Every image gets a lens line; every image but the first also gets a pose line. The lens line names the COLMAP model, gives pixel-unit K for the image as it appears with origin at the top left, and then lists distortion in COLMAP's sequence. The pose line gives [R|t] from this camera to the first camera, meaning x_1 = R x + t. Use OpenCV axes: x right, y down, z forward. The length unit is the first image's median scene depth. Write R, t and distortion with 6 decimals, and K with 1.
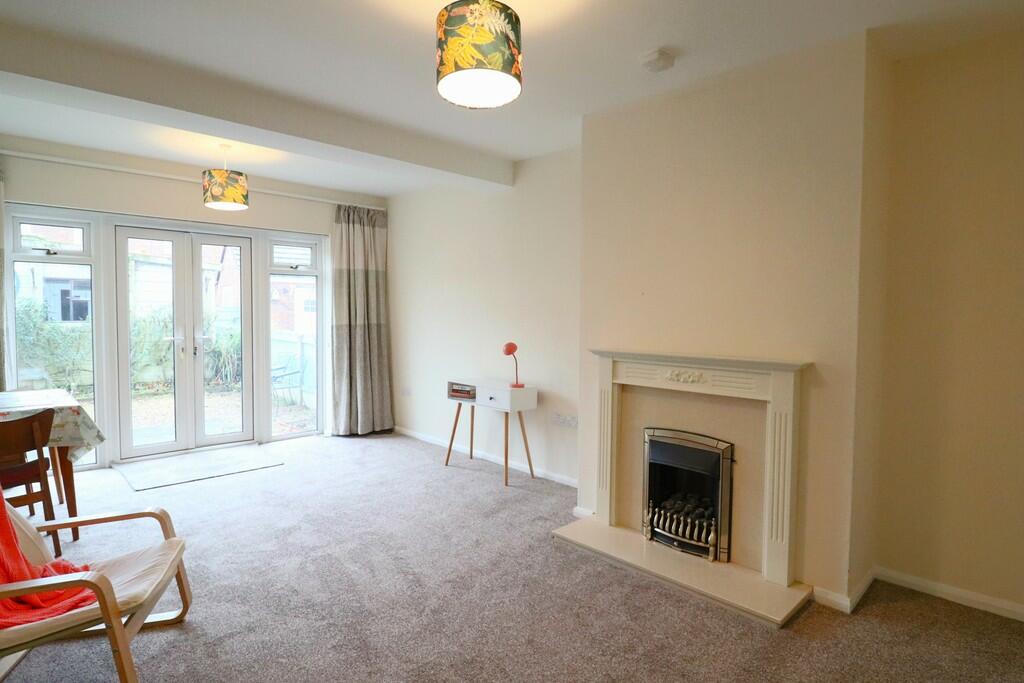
lens RADIAL K [[530.4, 0, 528.2], [0, 530.4, 336.3], [0, 0, 1]] dist [-0.001360, -0.000561]
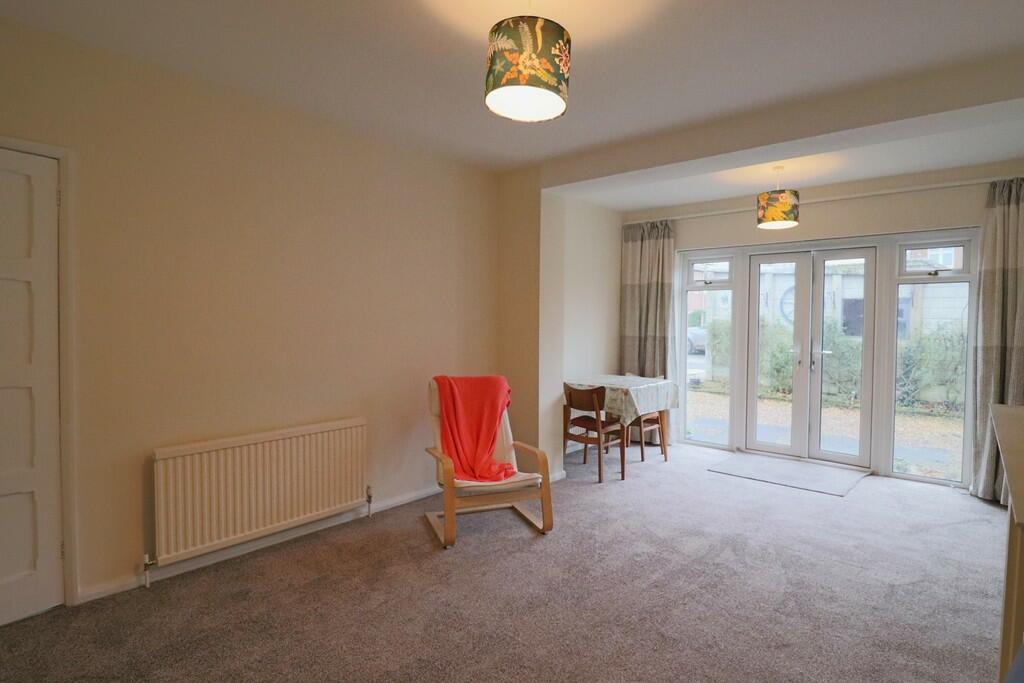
lens RADIAL K [[530.4, 0, 528.2], [0, 530.4, 336.3], [0, 0, 1]] dist [-0.001360, -0.000561]
pose [[0.106329, 0.021141, -0.994106, 0.386950], [-0.056603, 0.998281, 0.015175, -0.013708], [0.992719, 0.054656, 0.107343, 0.378839]]
